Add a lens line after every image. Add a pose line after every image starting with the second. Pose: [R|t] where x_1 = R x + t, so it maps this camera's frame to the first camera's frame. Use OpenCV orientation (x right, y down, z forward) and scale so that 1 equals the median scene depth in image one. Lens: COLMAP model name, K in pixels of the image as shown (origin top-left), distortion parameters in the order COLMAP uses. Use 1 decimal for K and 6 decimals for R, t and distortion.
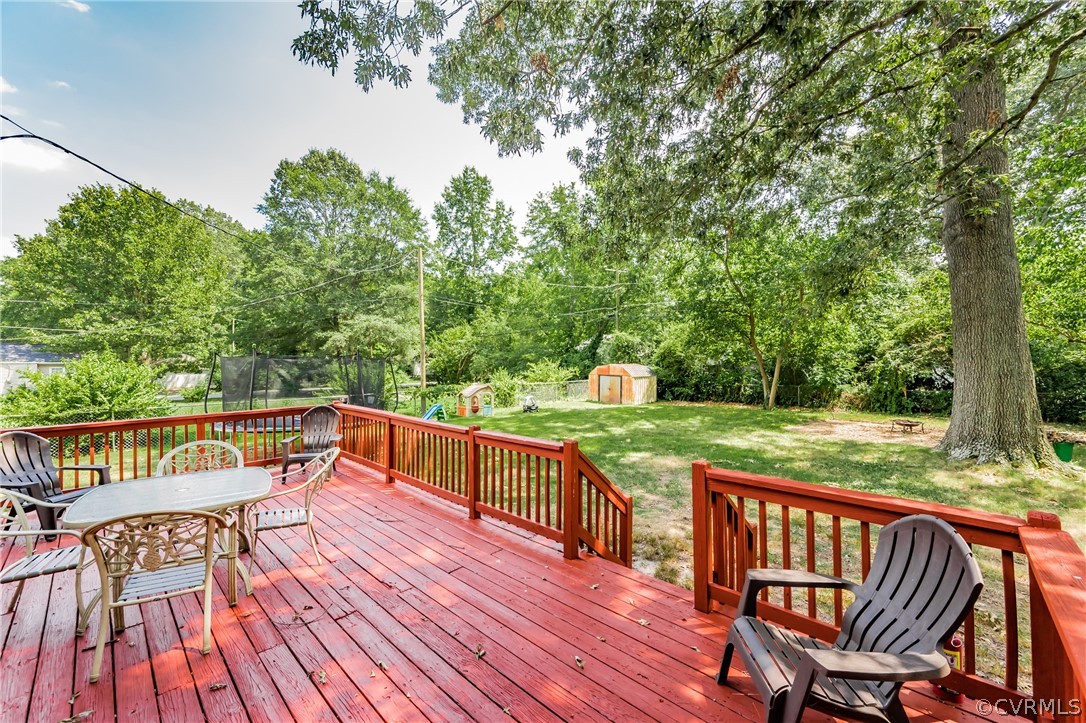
lens RADIAL K [[435.8, 0, 536.6], [0, 435.8, 359.6], [0, 0, 1]] dist [0.000299, -0.000097]
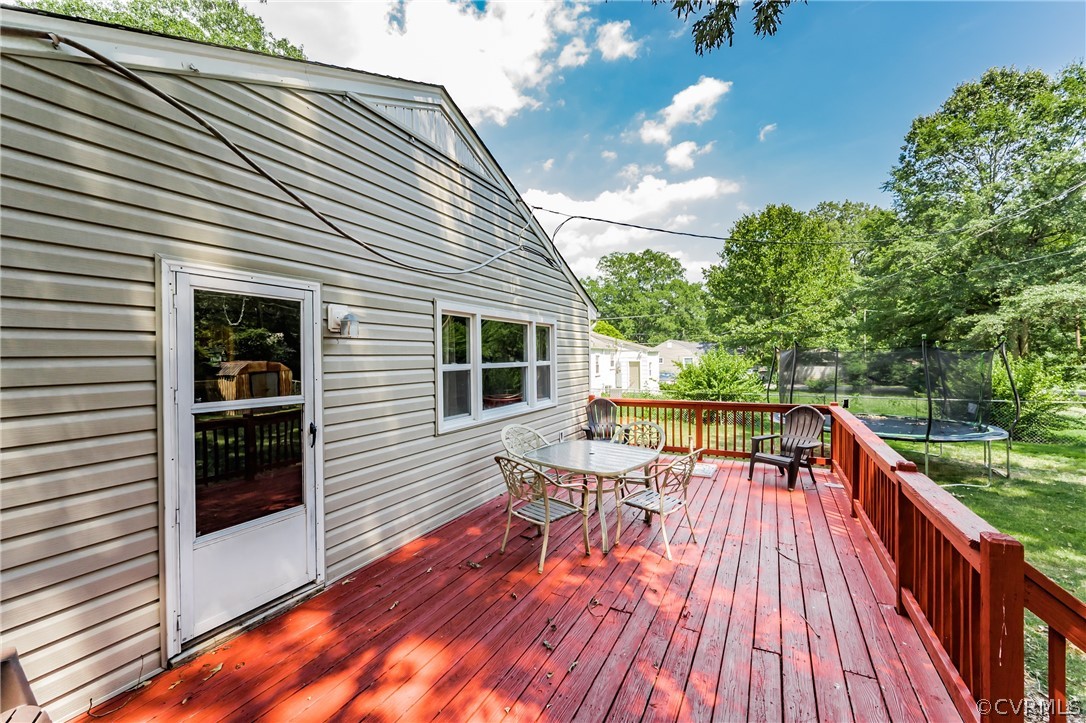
lens RADIAL K [[435.8, 0, 538.3], [0, 435.8, 356.8], [0, 0, 1]] dist [0.000299, -0.000097]
pose [[0.283579, 0.003140, -0.958944, 0.062967], [0.007748, 0.999955, 0.005565, -0.000909], [0.958918, -0.009008, 0.283542, 0.072214]]
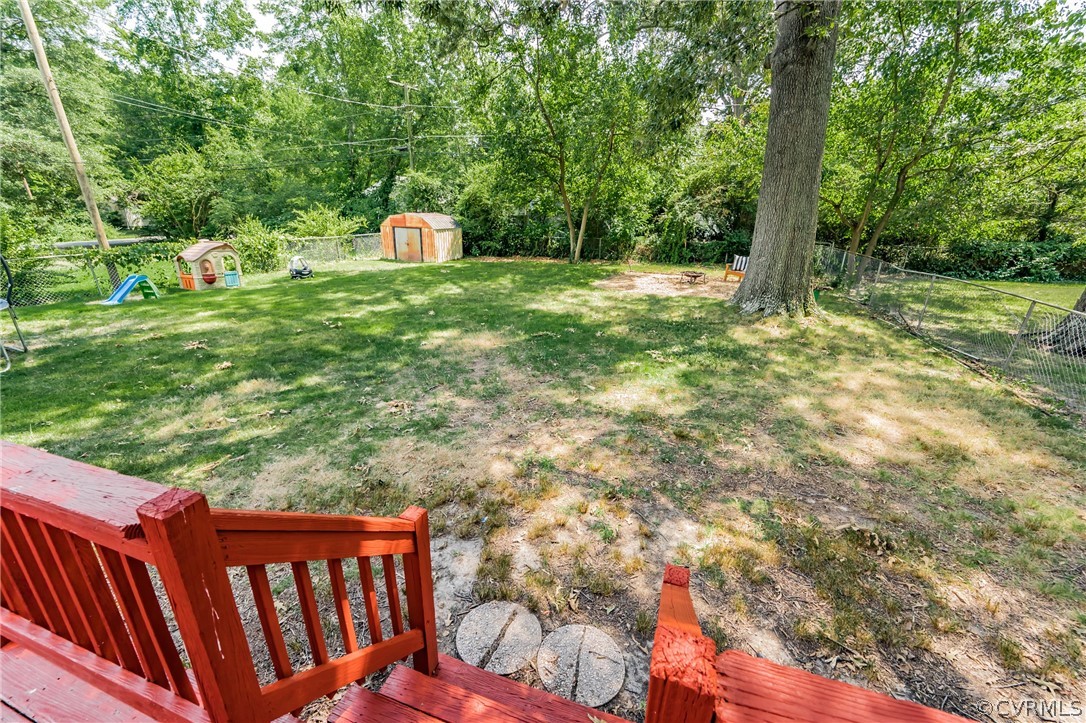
lens RADIAL K [[435.8, 0, 541.3], [0, 435.8, 361.0], [0, 0, 1]] dist [0.000299, -0.000097]
pose [[0.903503, -0.127131, 0.409292, 0.031613], [-0.015064, 0.944981, 0.326777, 0.001986], [-0.428317, -0.301409, 0.851878, 0.118920]]
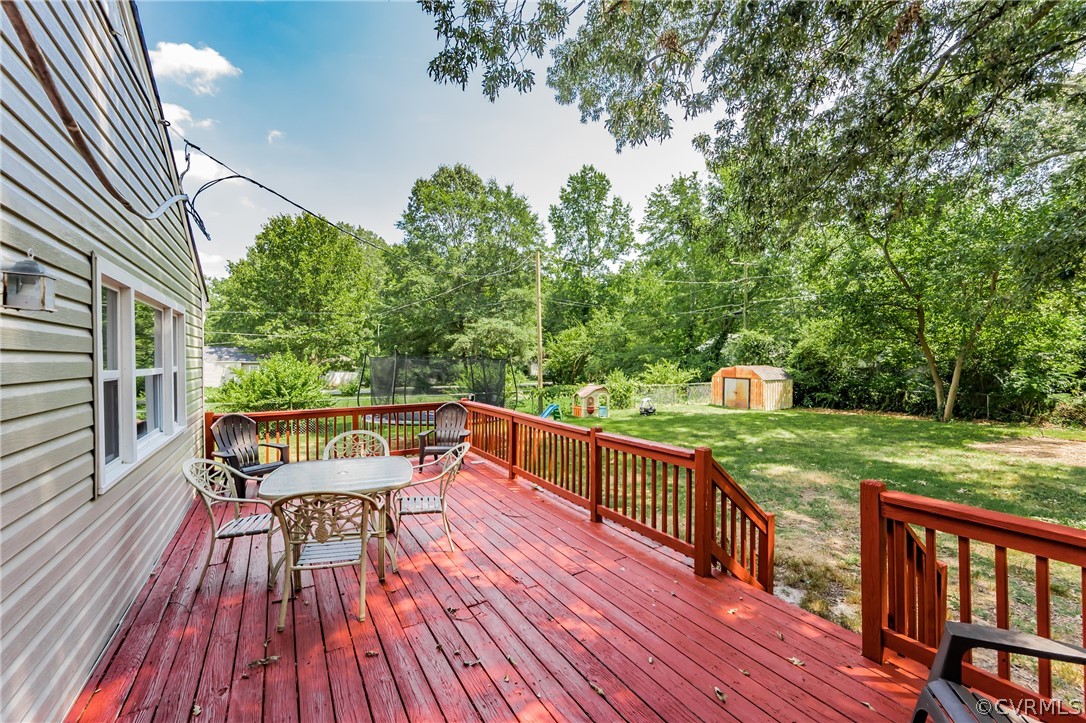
lens RADIAL K [[435.8, 0, 539.3], [0, 435.8, 365.1], [0, 0, 1]] dist [0.000299, -0.000097]
pose [[0.967983, 0.005772, -0.250948, -0.004743], [-0.003105, 0.999934, 0.011023, 0.000166], [0.250996, -0.009891, 0.967938, 0.004265]]
